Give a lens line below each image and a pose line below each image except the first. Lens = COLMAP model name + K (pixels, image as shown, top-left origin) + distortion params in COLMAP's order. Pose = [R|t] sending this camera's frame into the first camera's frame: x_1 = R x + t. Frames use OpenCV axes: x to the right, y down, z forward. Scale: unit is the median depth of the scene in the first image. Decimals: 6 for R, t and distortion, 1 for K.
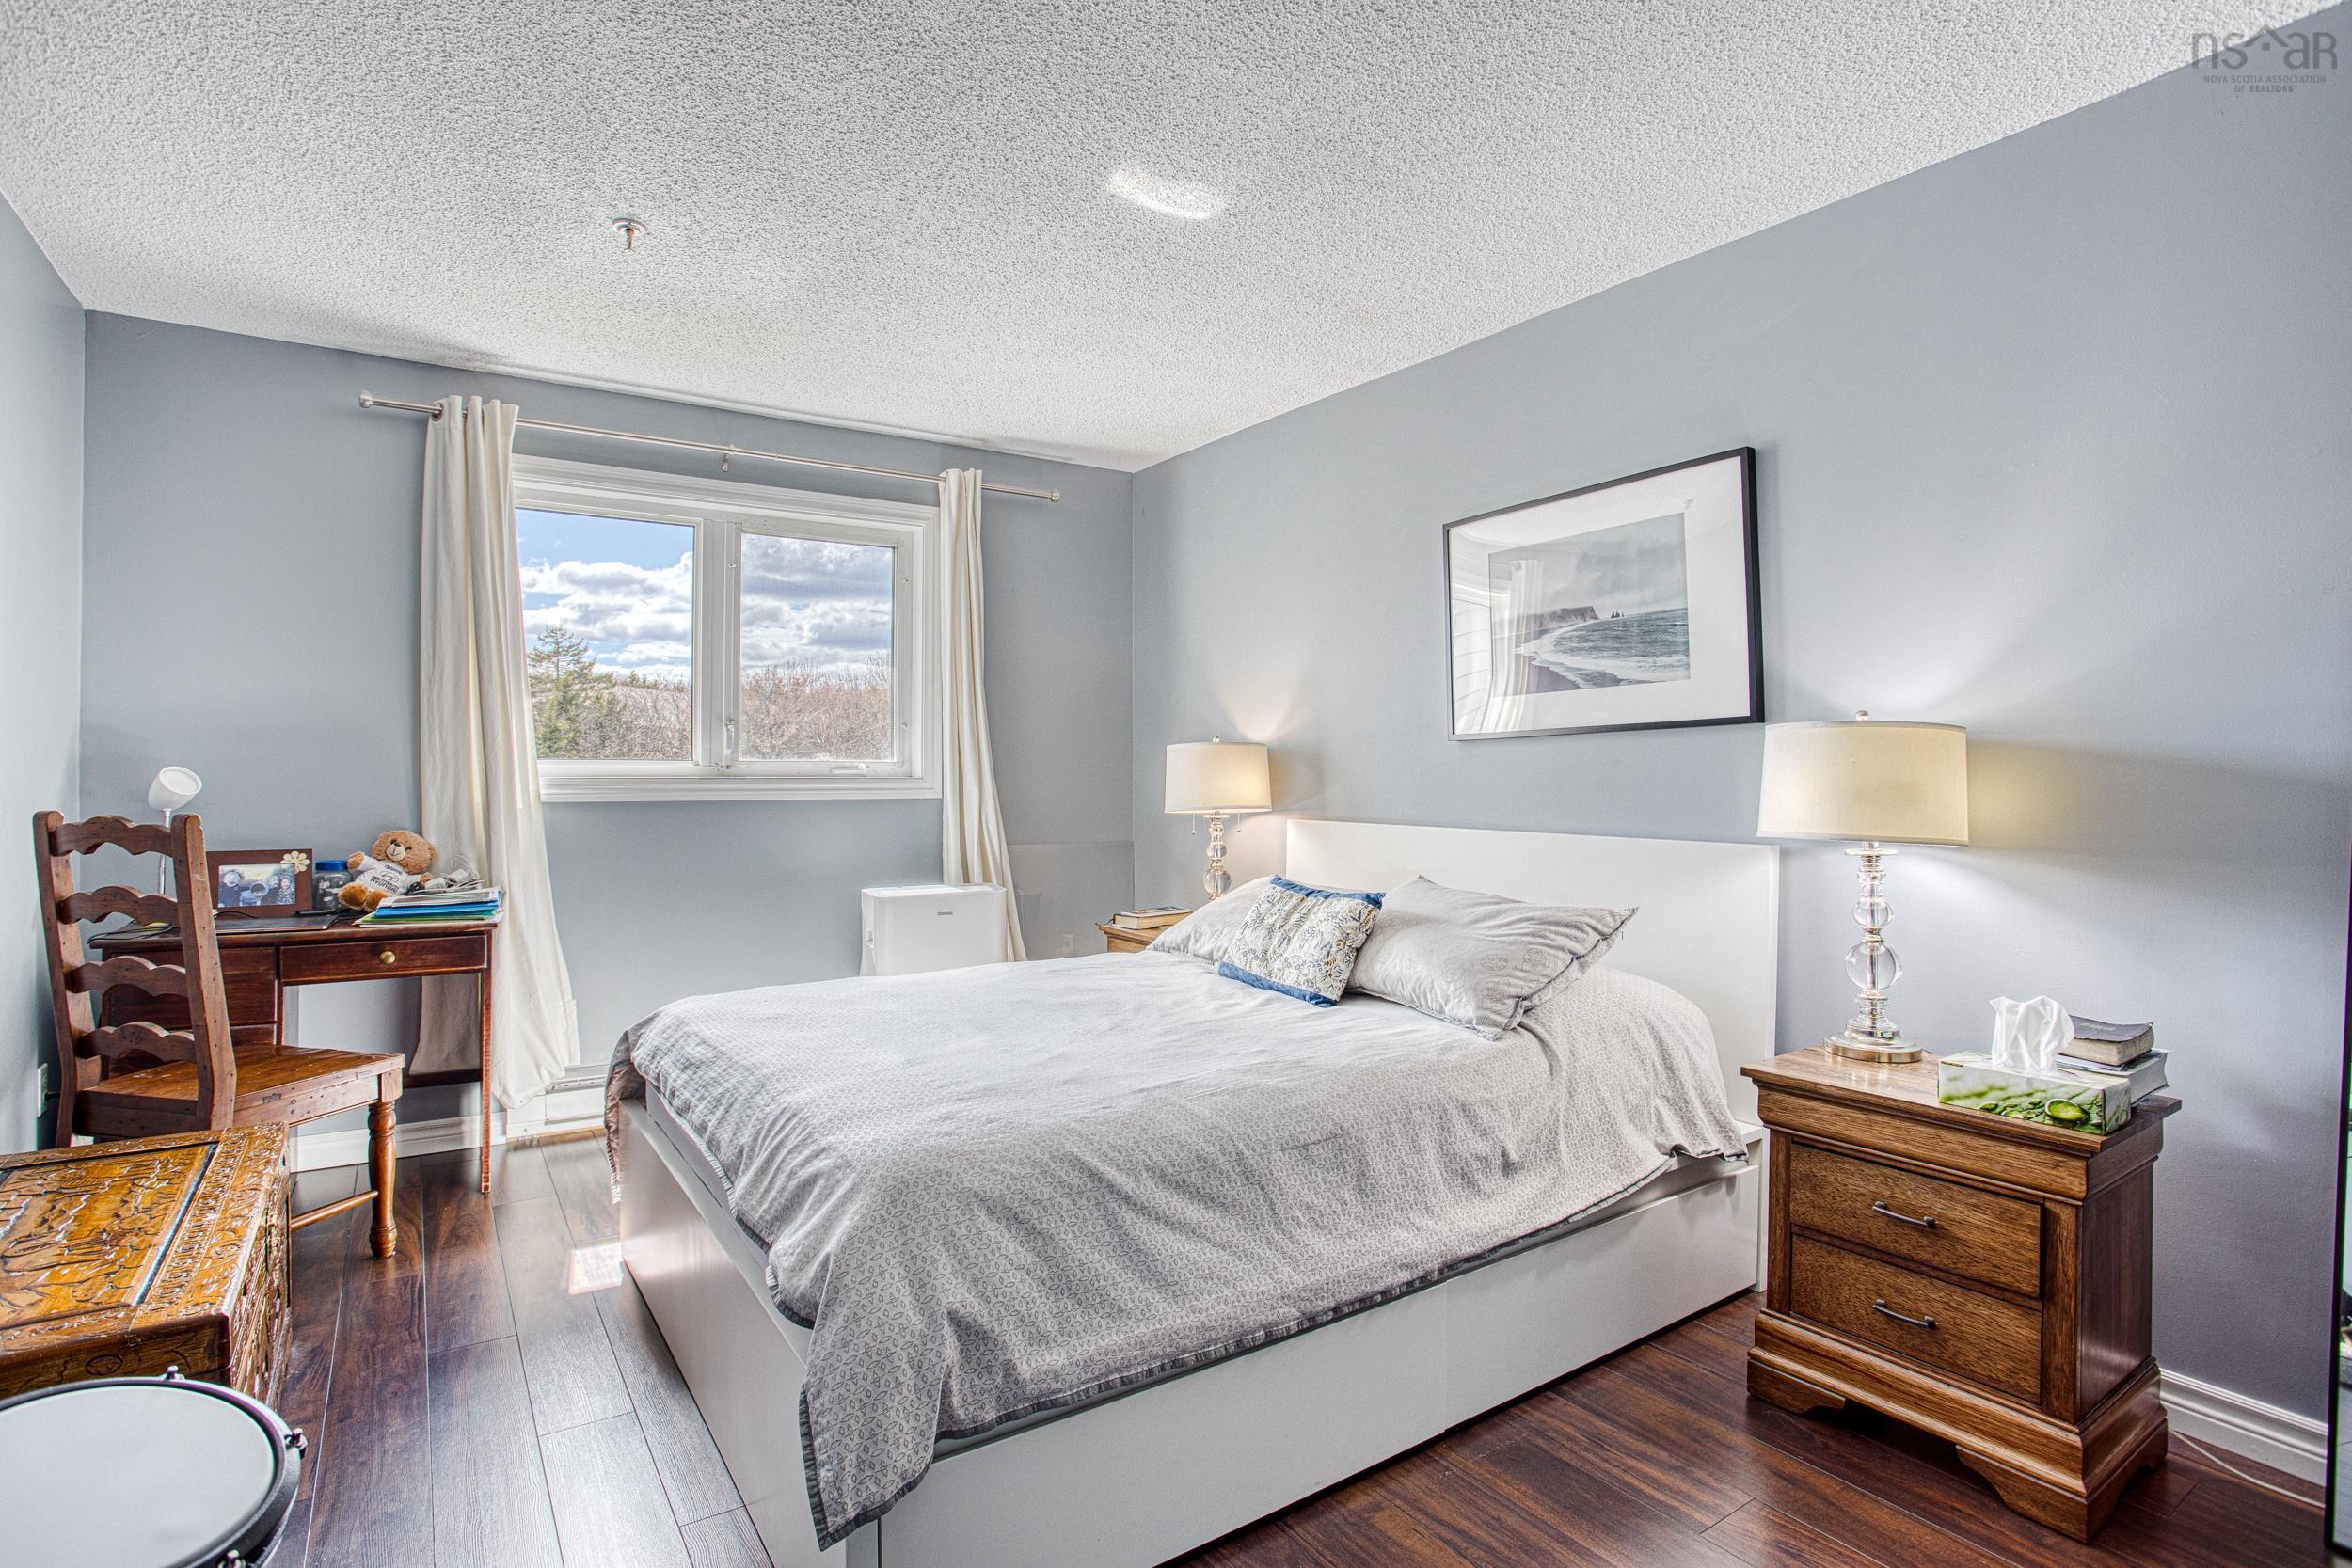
lens RADIAL K [[1156.3, 0, 1178.3], [0, 1156.3, 778.0], [0, 0, 1]] dist [-0.026976, 0.000134]
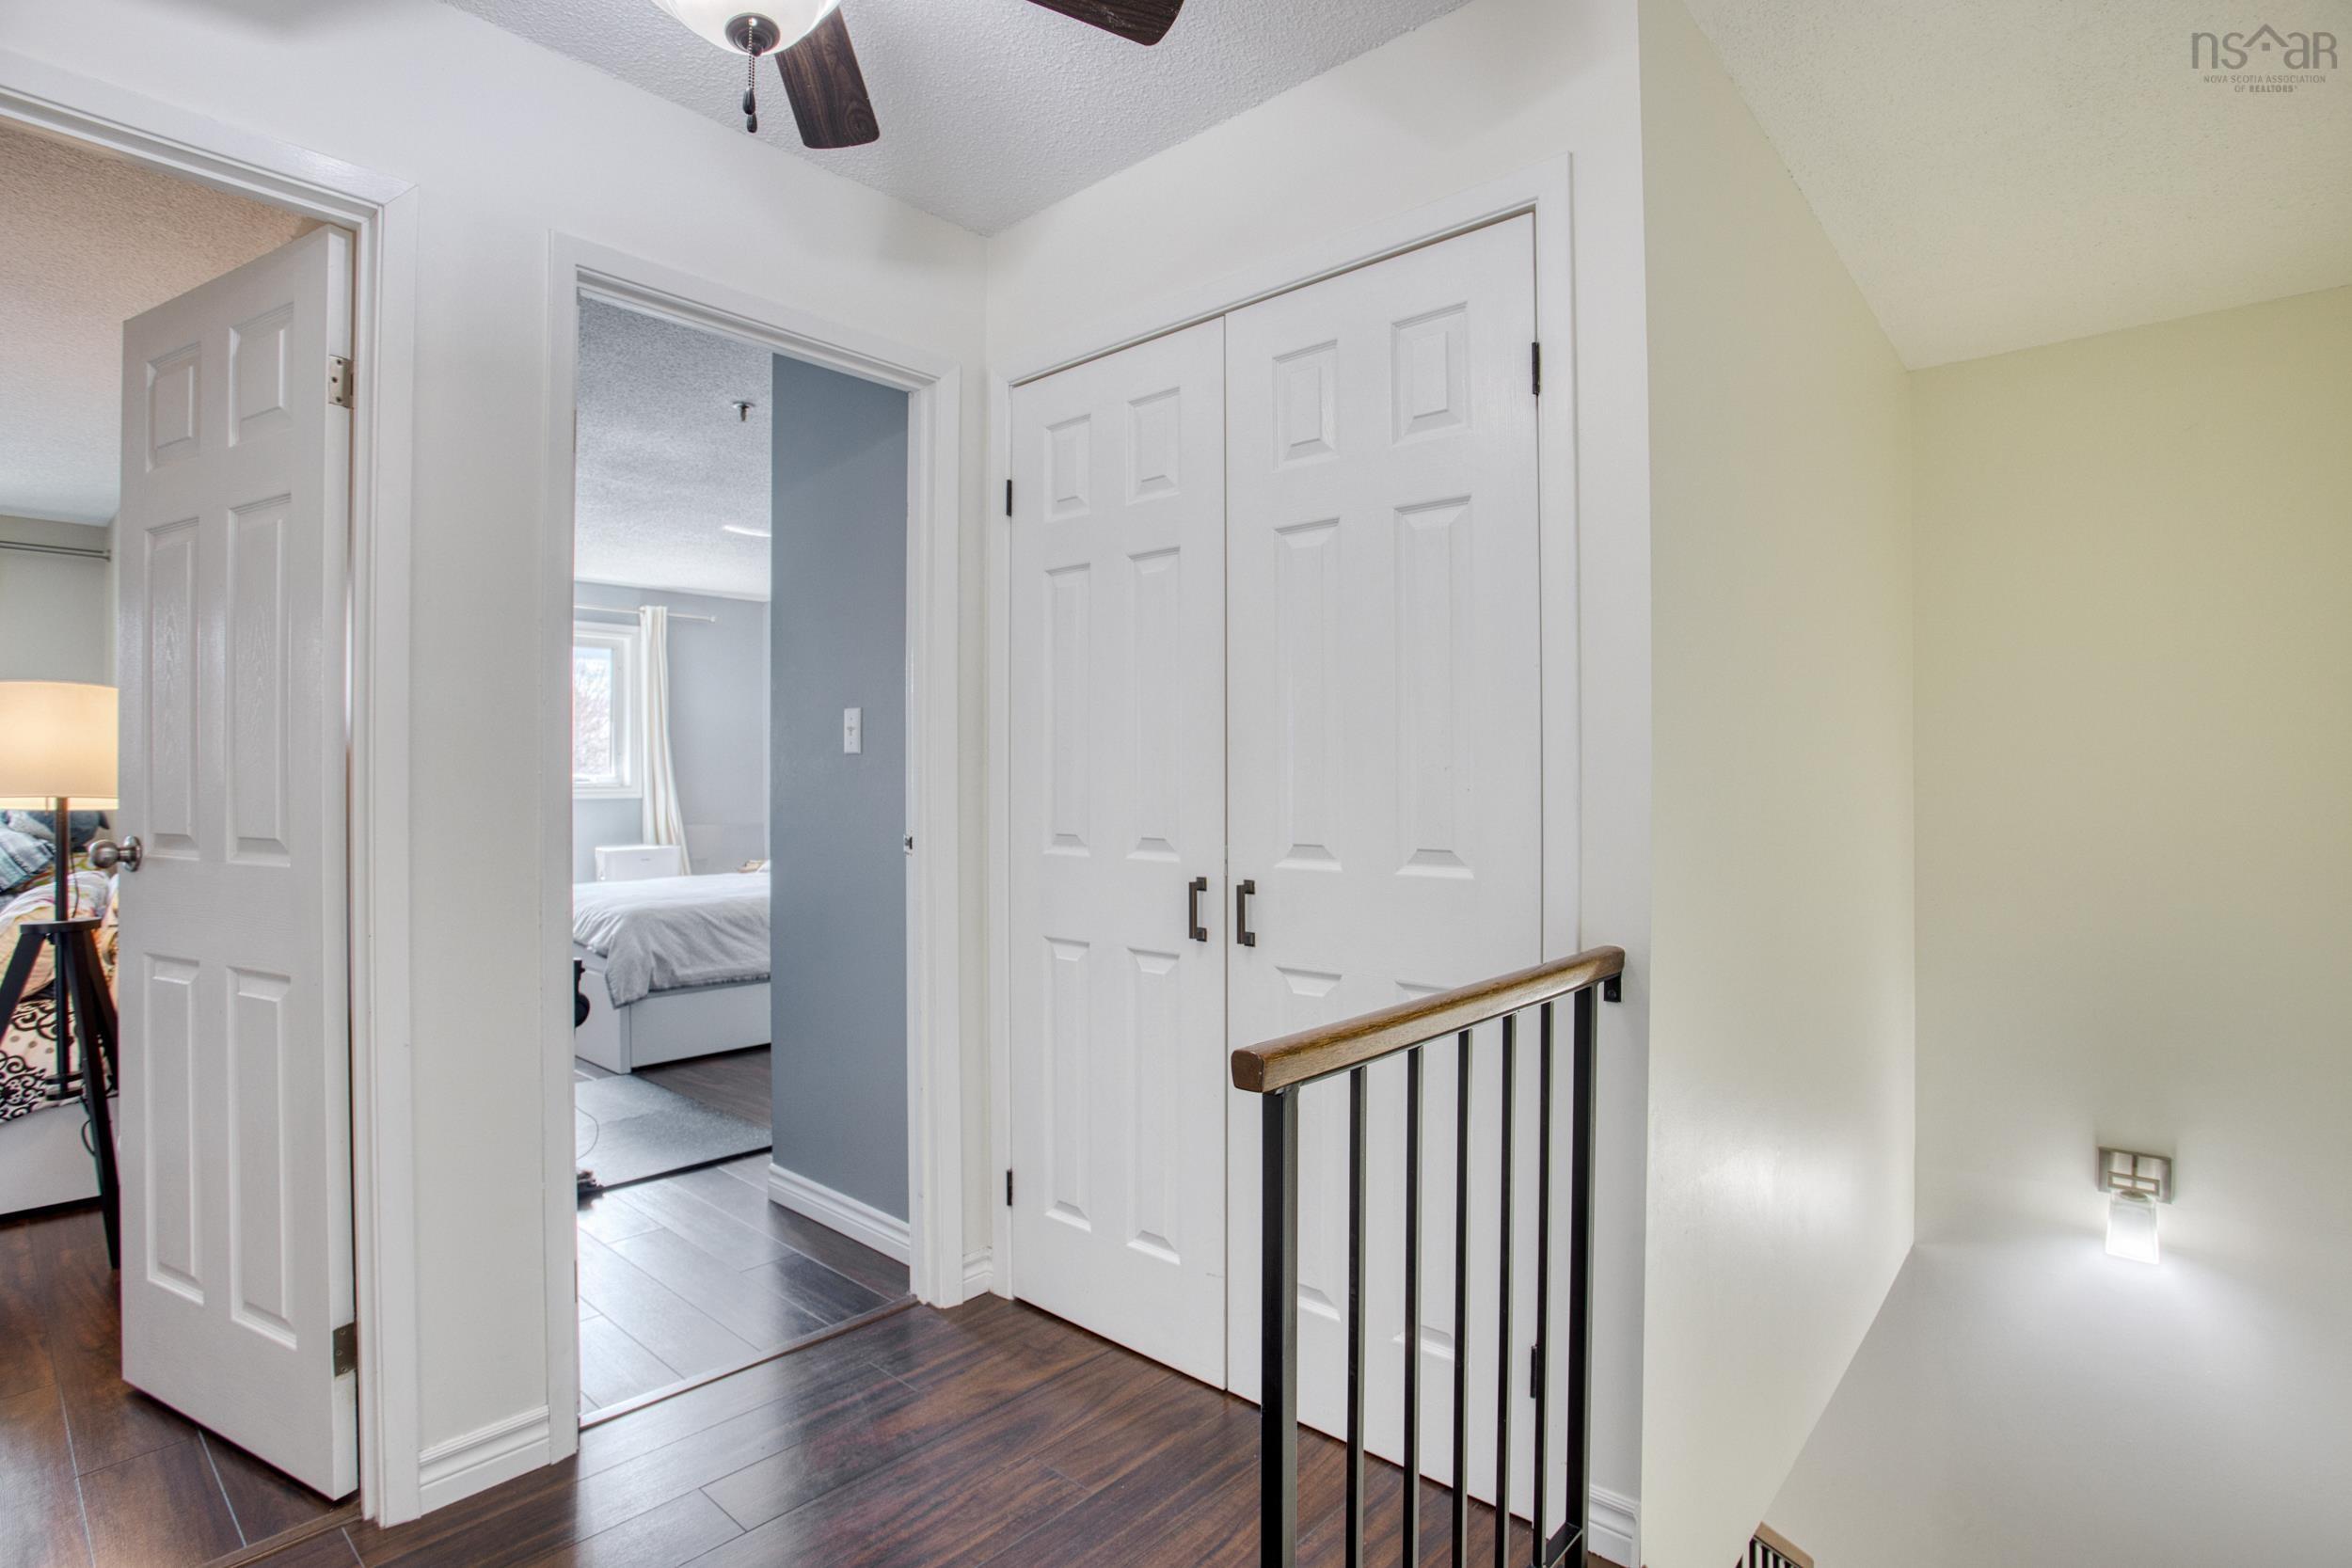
lens RADIAL K [[1156.3, 0, 1174.1], [0, 1156.3, 774.6], [0, 0, 1]] dist [-0.026976, 0.000134]
pose [[0.971145, -0.005371, 0.238428, 0.417798], [0.006977, 0.999958, -0.005893, -0.001785], [-0.238387, 0.007386, 0.971142, -2.281683]]
